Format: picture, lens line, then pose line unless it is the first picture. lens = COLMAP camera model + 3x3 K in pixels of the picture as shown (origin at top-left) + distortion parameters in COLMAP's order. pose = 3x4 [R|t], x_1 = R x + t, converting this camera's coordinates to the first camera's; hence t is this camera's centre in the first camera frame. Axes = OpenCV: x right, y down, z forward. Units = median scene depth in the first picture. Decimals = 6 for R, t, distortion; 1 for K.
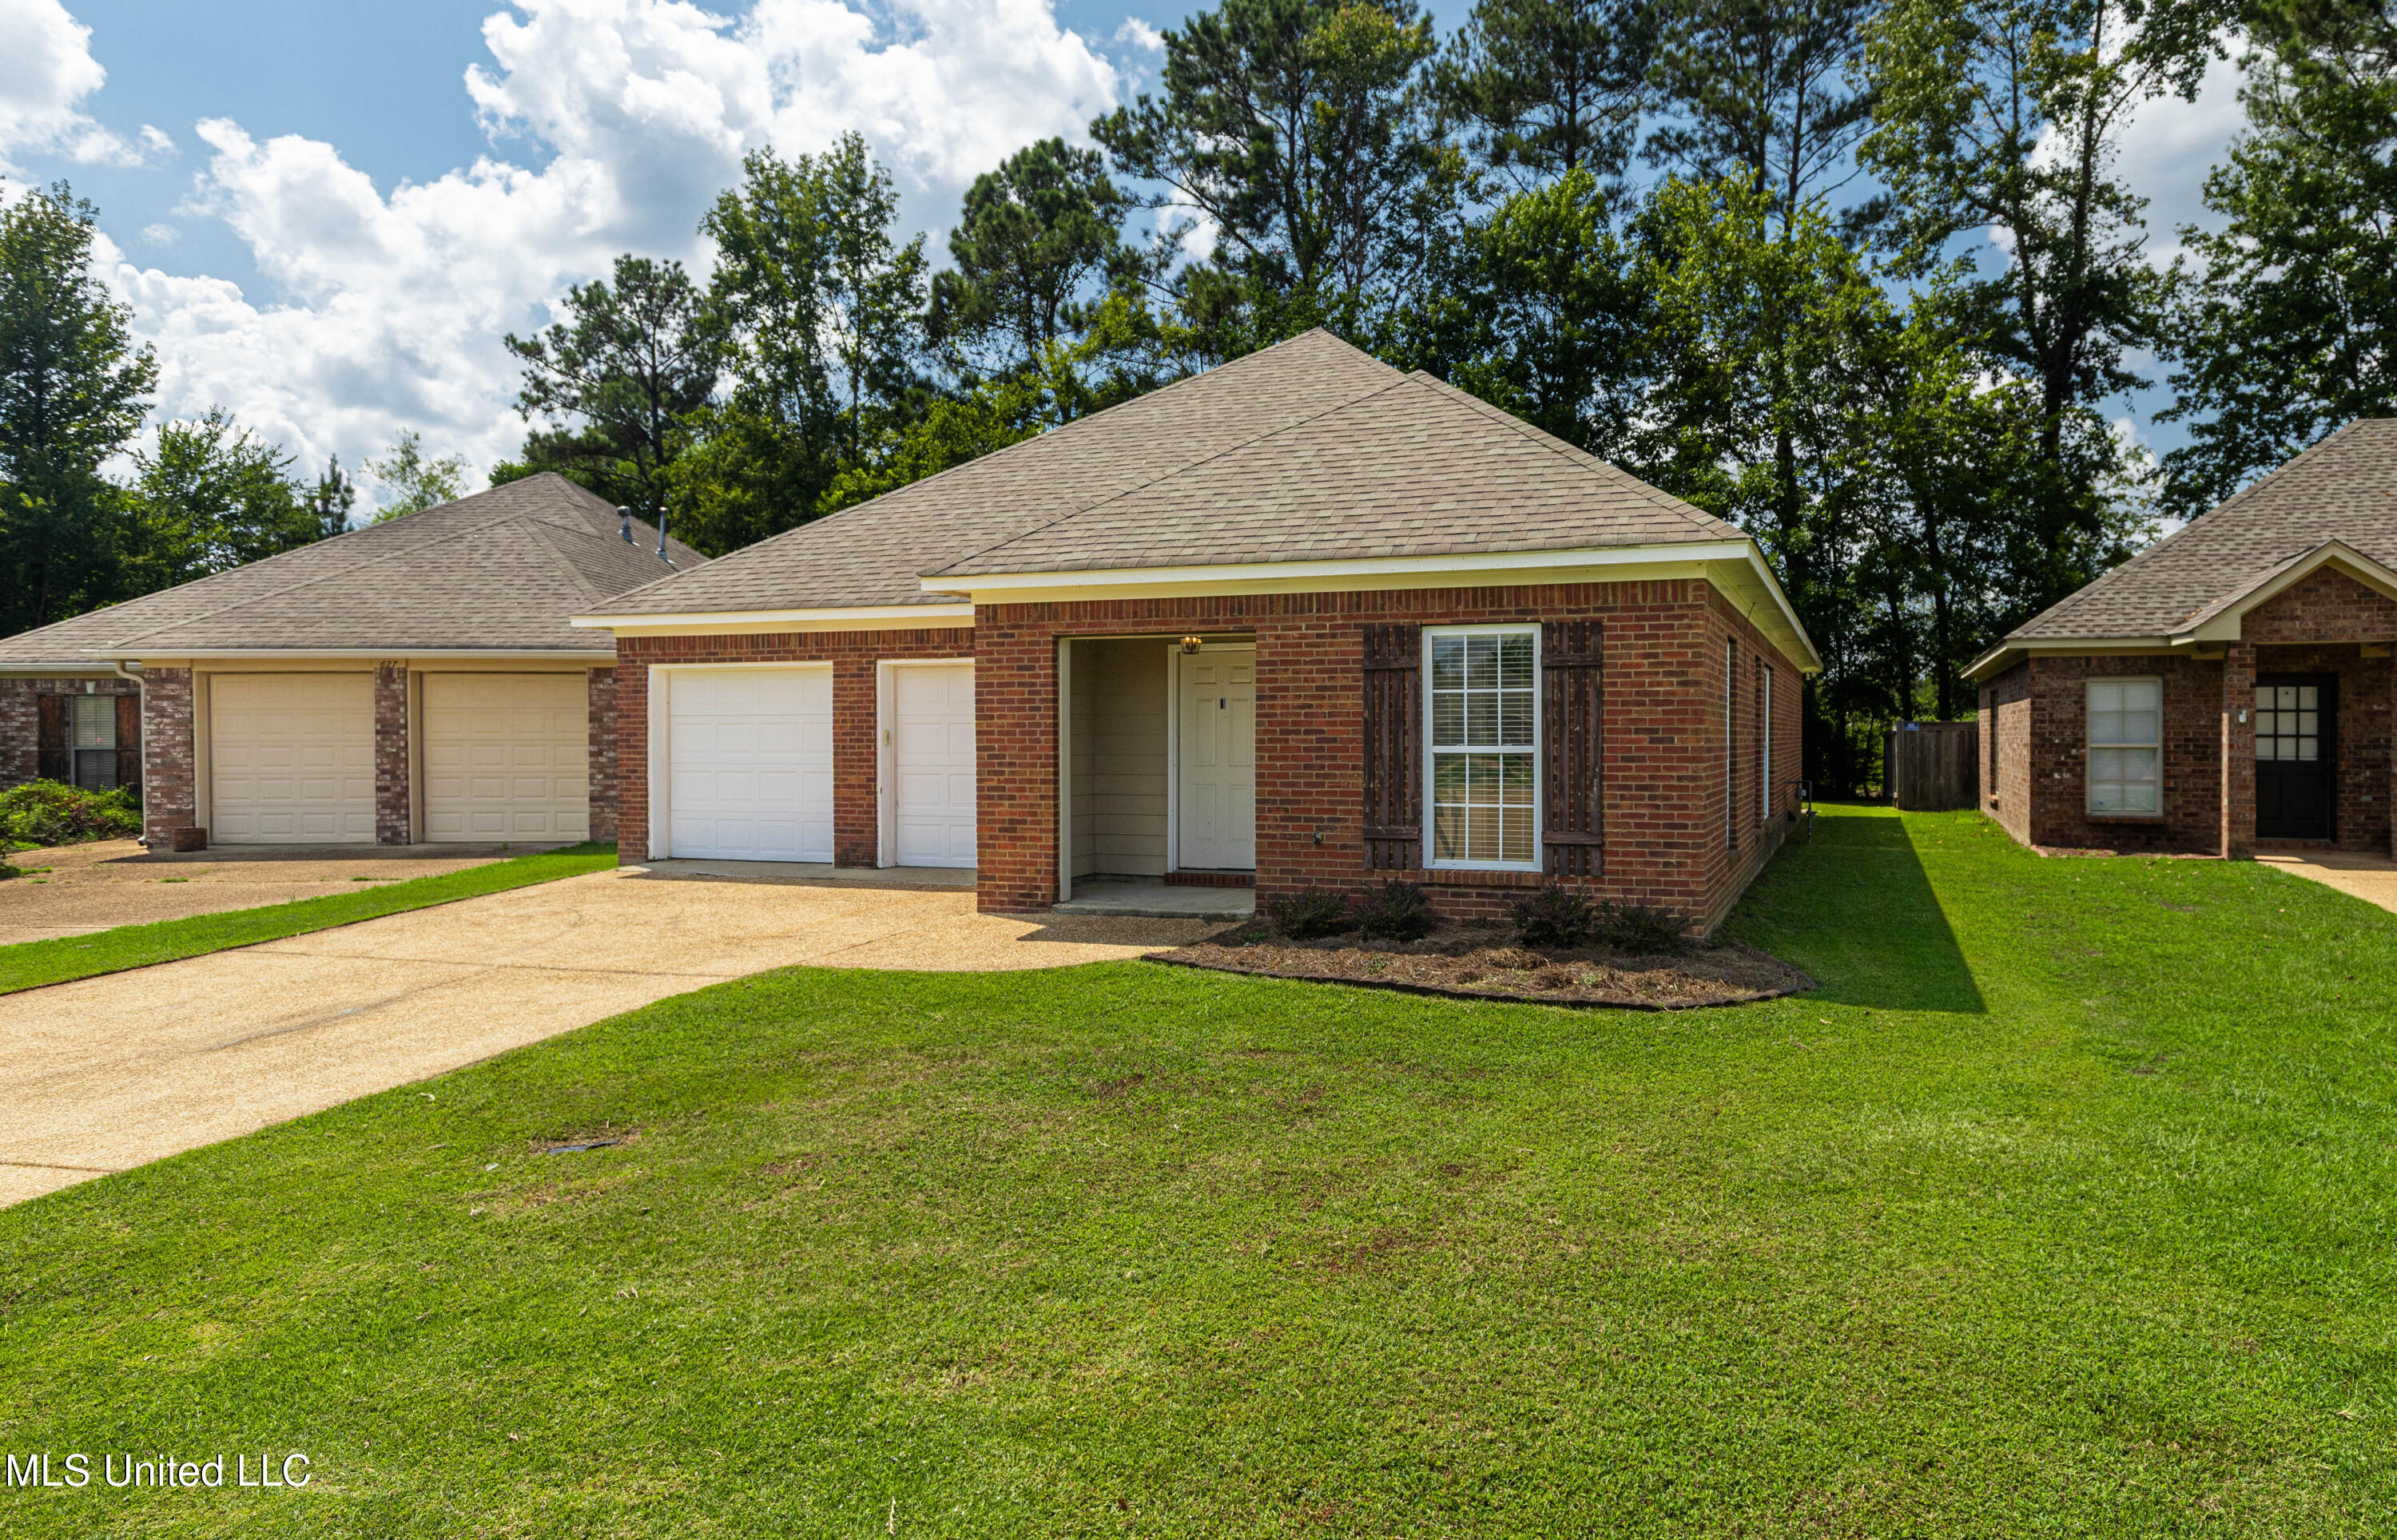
lens RADIAL K [[1404.1, 0, 1367.9], [0, 1404.1, 767.4], [0, 0, 1]] dist [-0.016240, 0.027408]
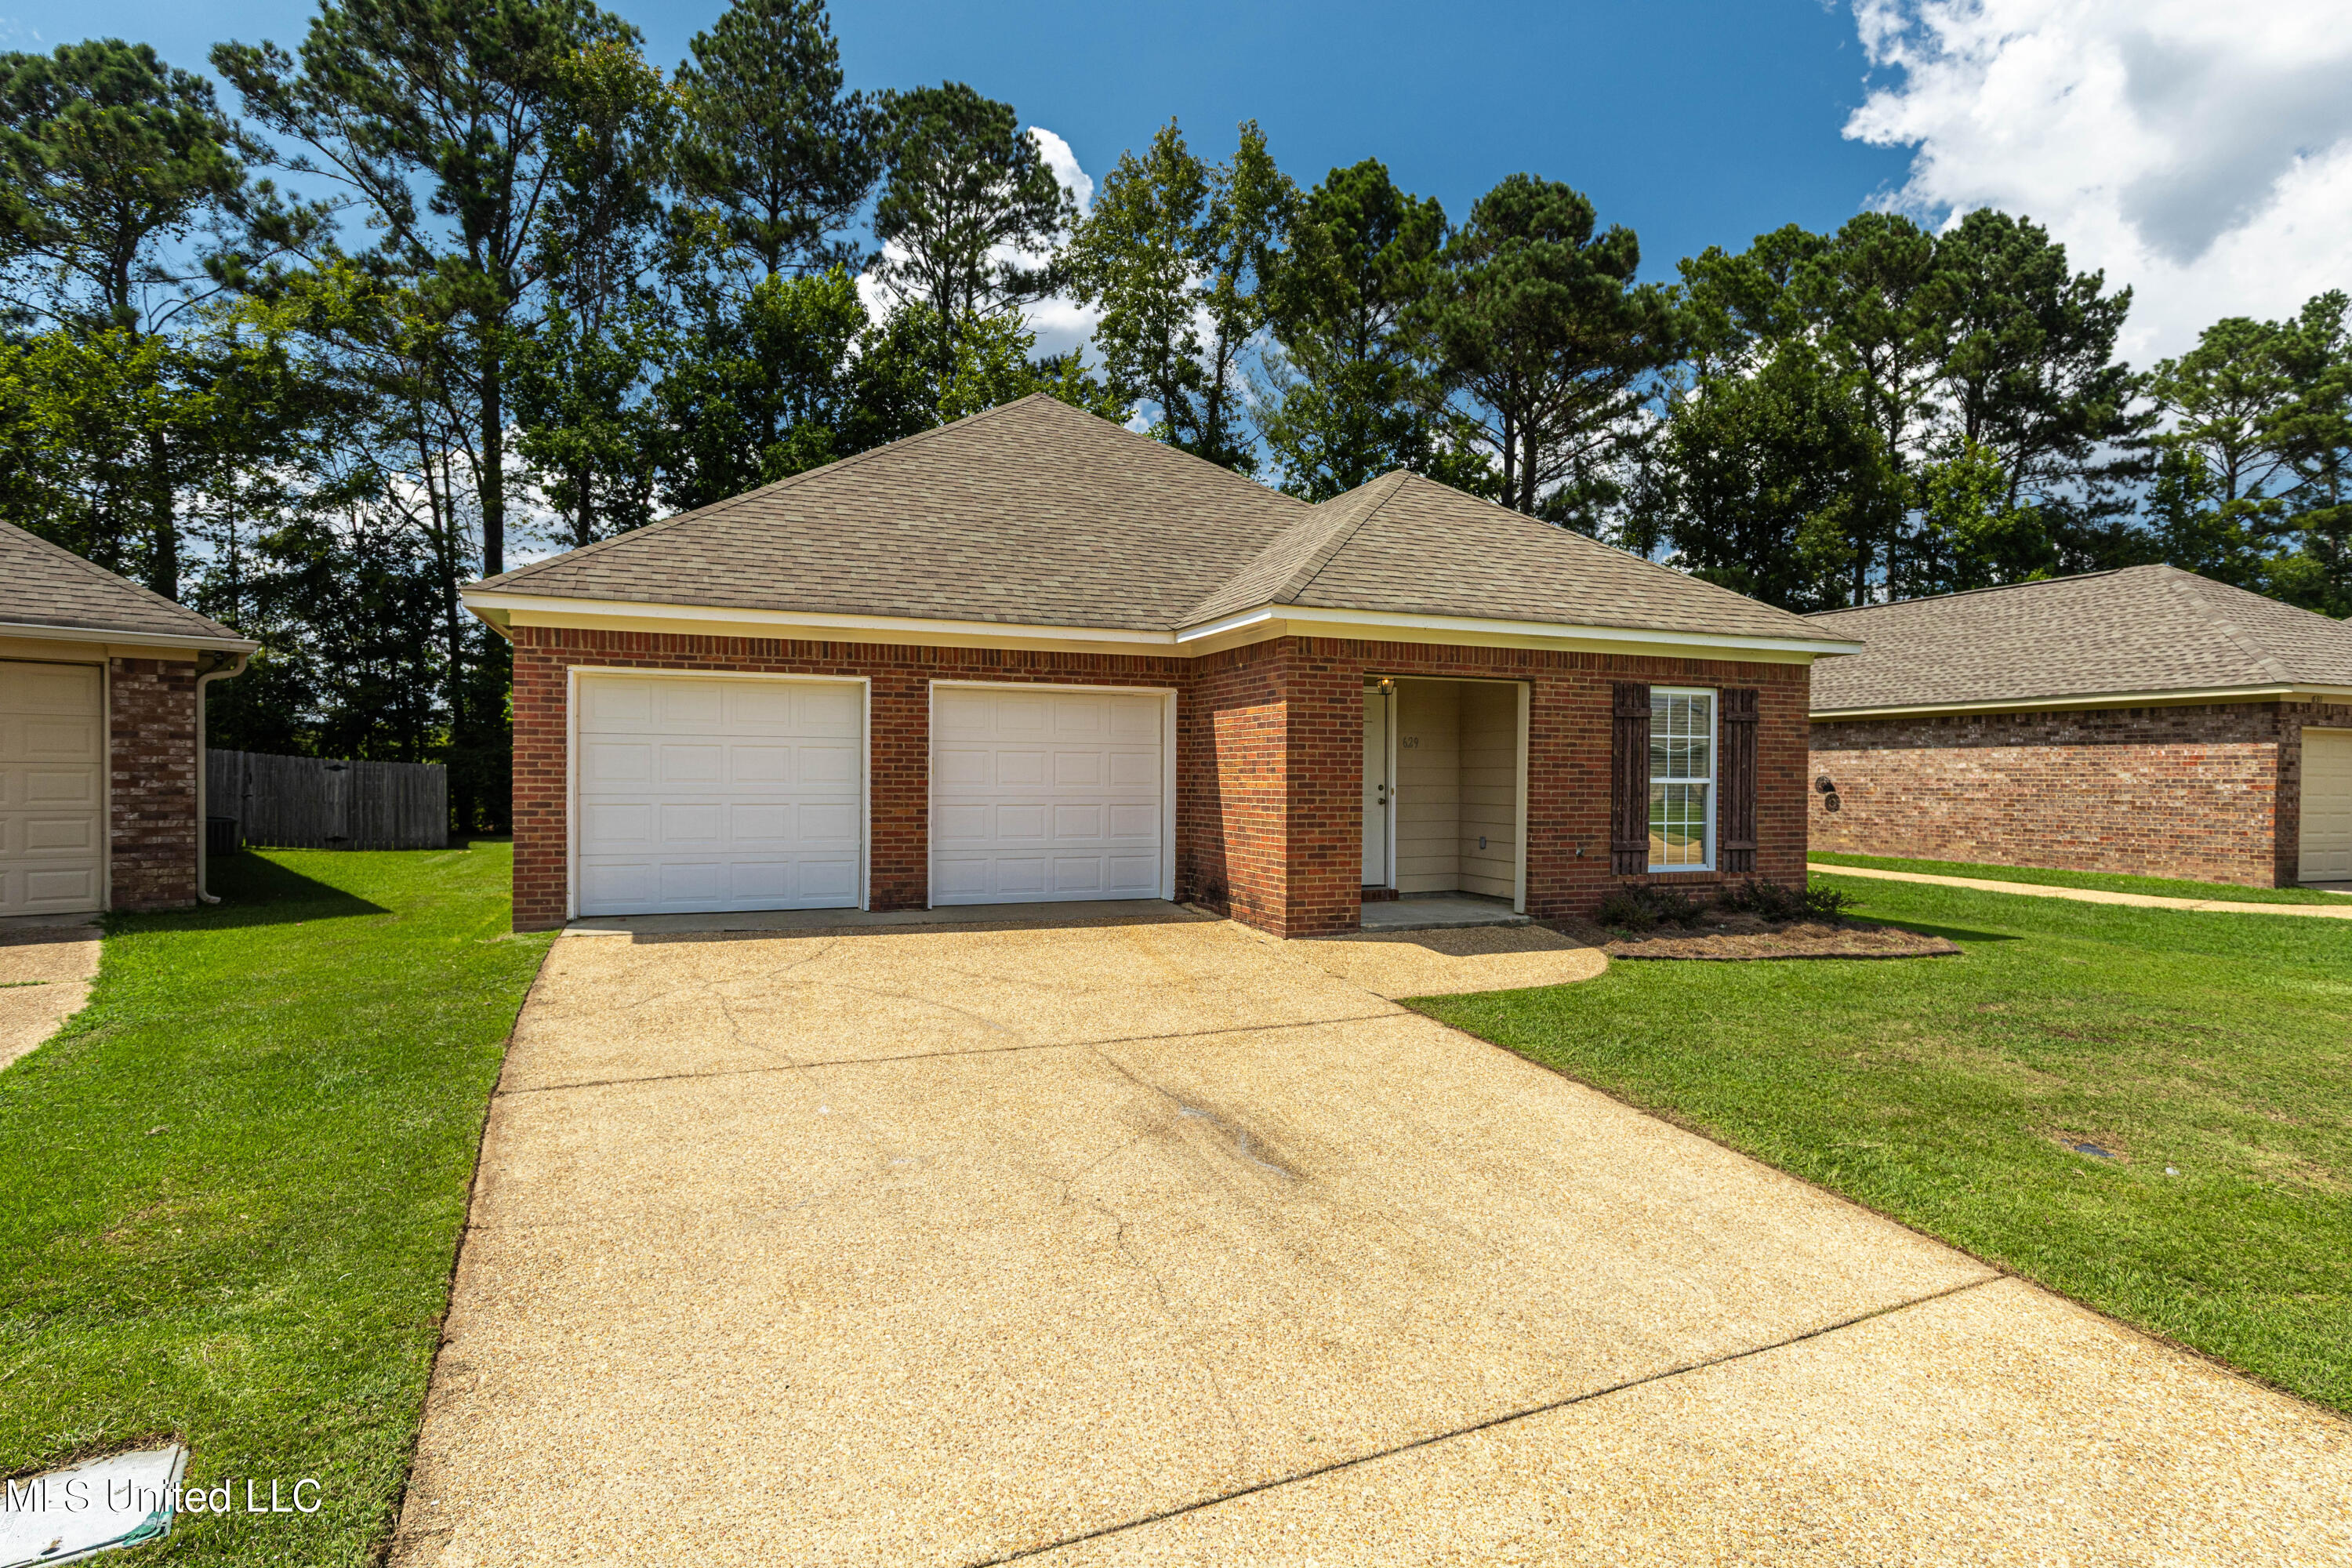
lens RADIAL K [[1166.1, 0, 1182.6], [0, 1166.1, 800.8], [0, 0, 1]] dist [-0.005782, 0.001701]
pose [[0.774204, -0.003808, 0.632925, -0.203164], [0.005485, 0.999985, -0.000693, 0.000895], [-0.632913, 0.004008, 0.774213, 0.092070]]
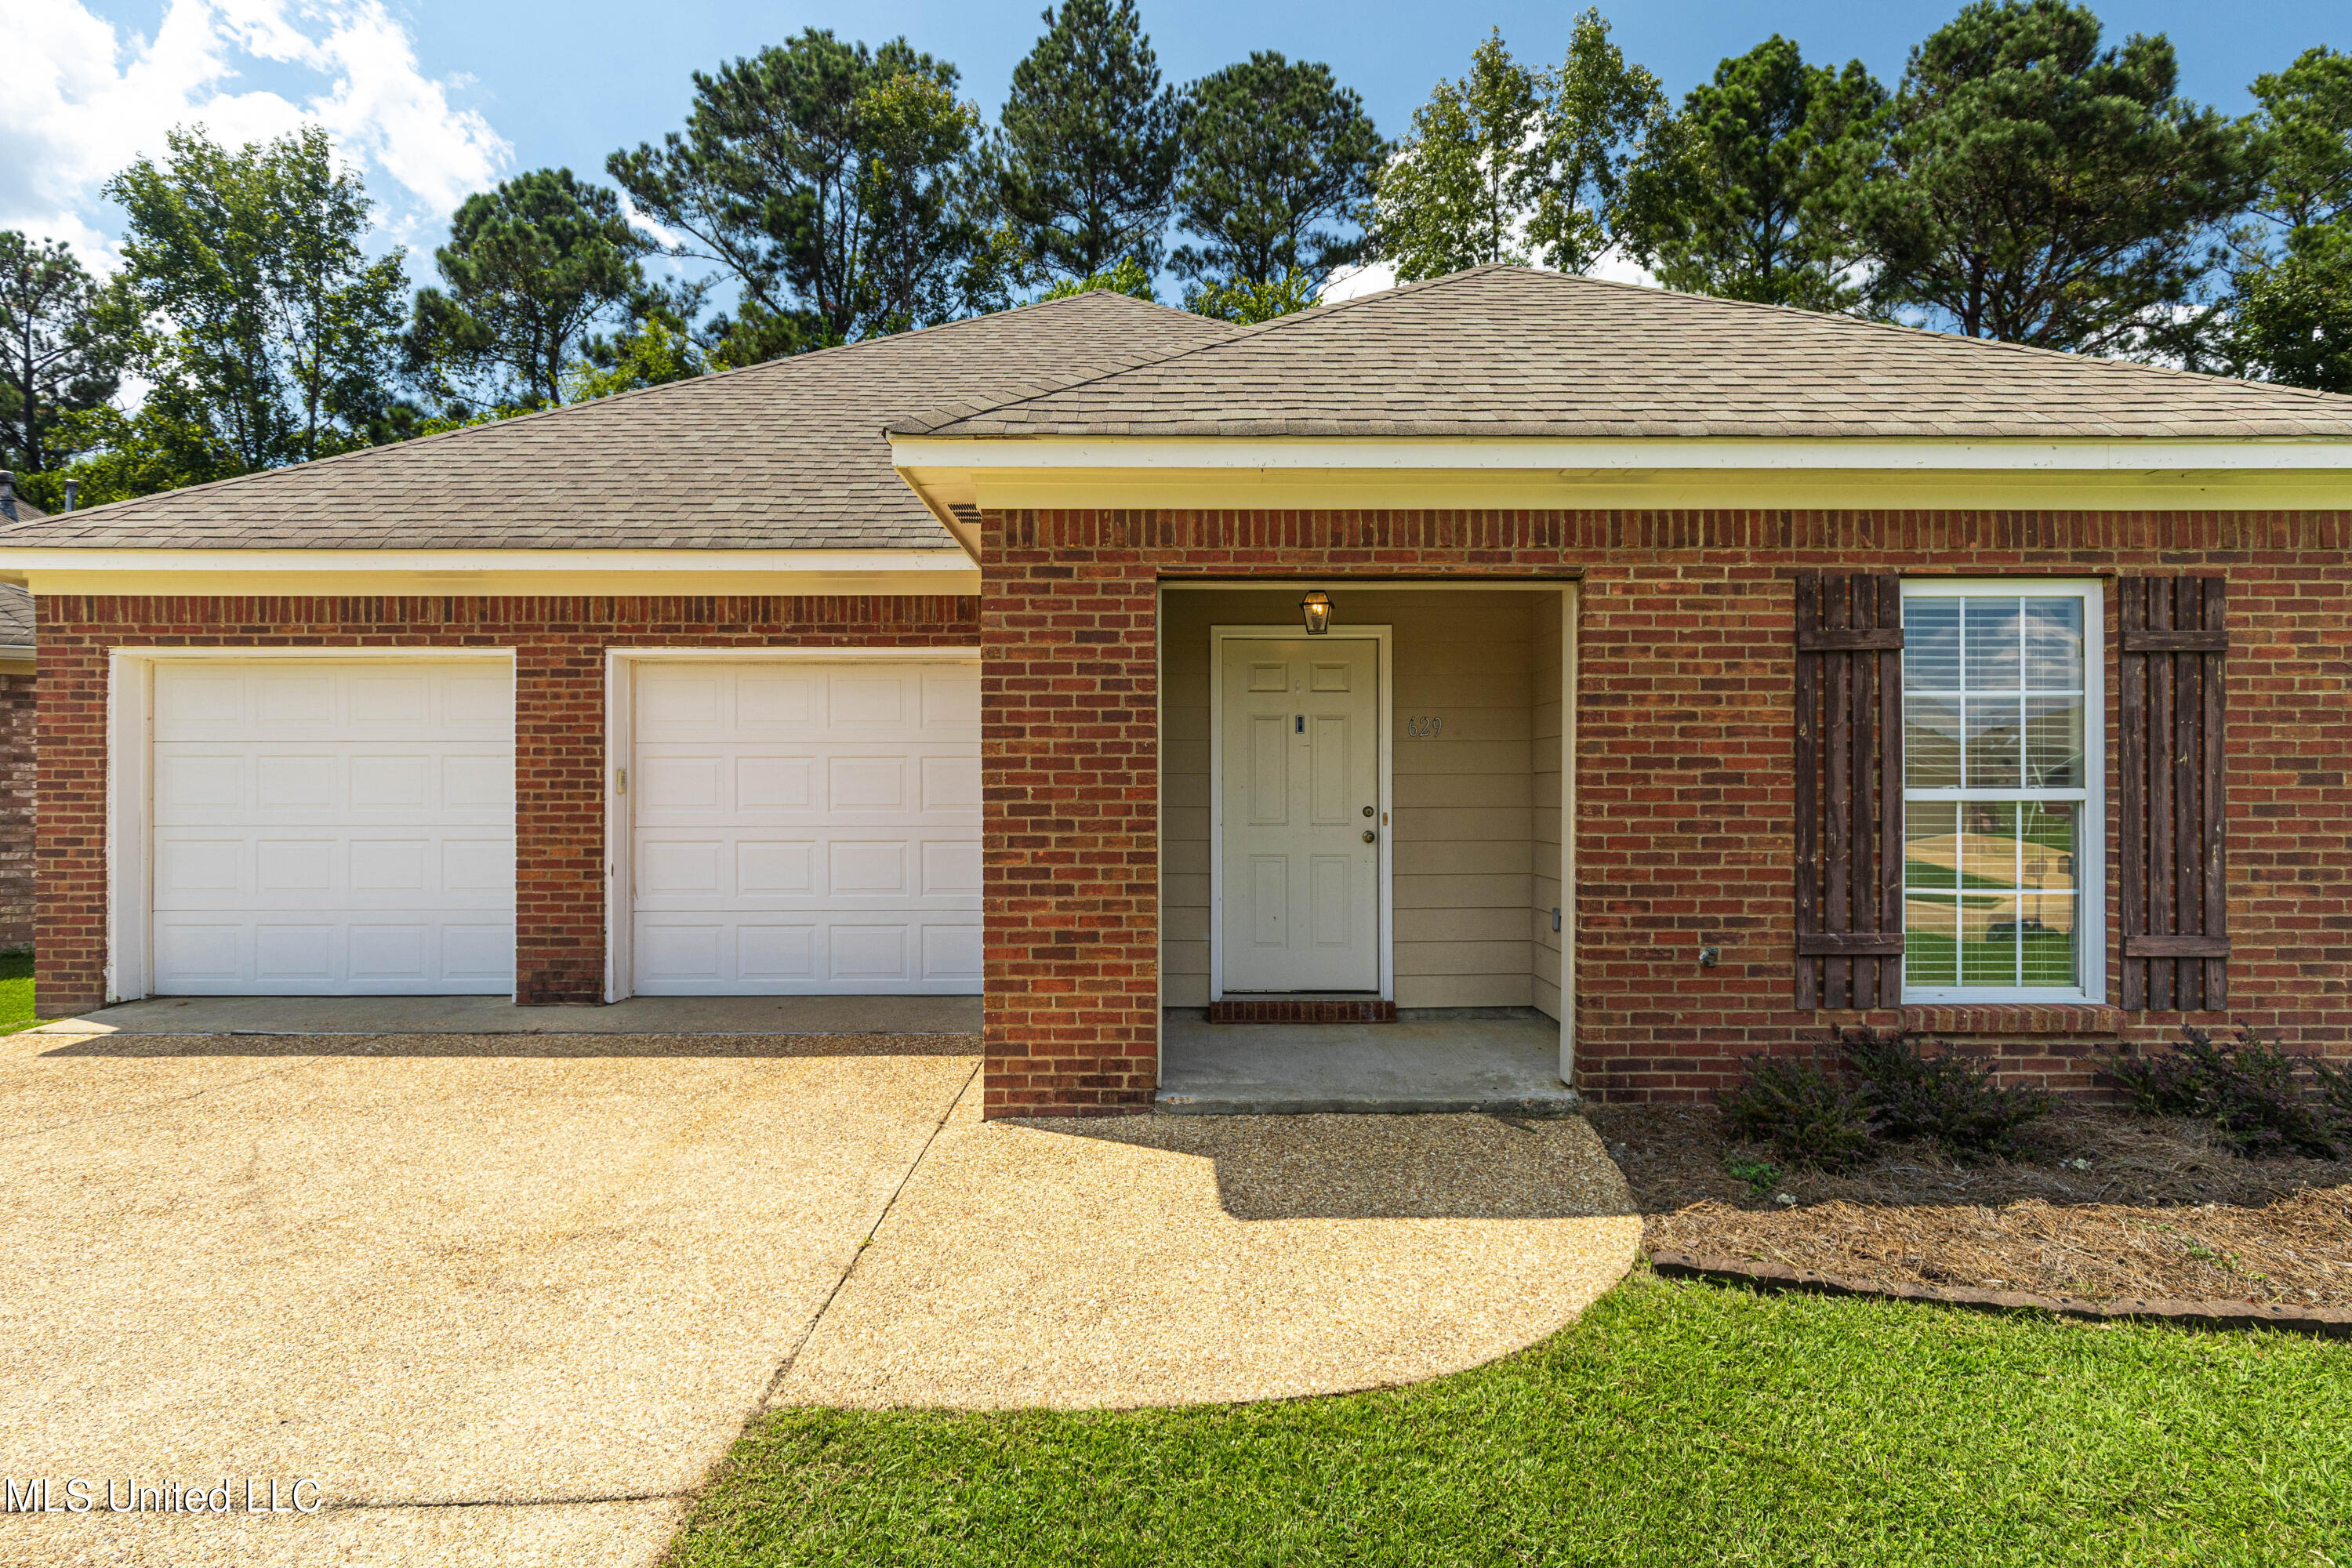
lens RADIAL K [[1166.1, 0, 1182.6], [0, 1166.1, 800.8], [0, 0, 1]] dist [-0.005782, 0.001701]
pose [[0.948706, 0.001314, 0.316155, -0.080134], [0.005176, 0.999793, -0.019688, -0.000541], [-0.316116, 0.020315, 0.948503, 0.135124]]
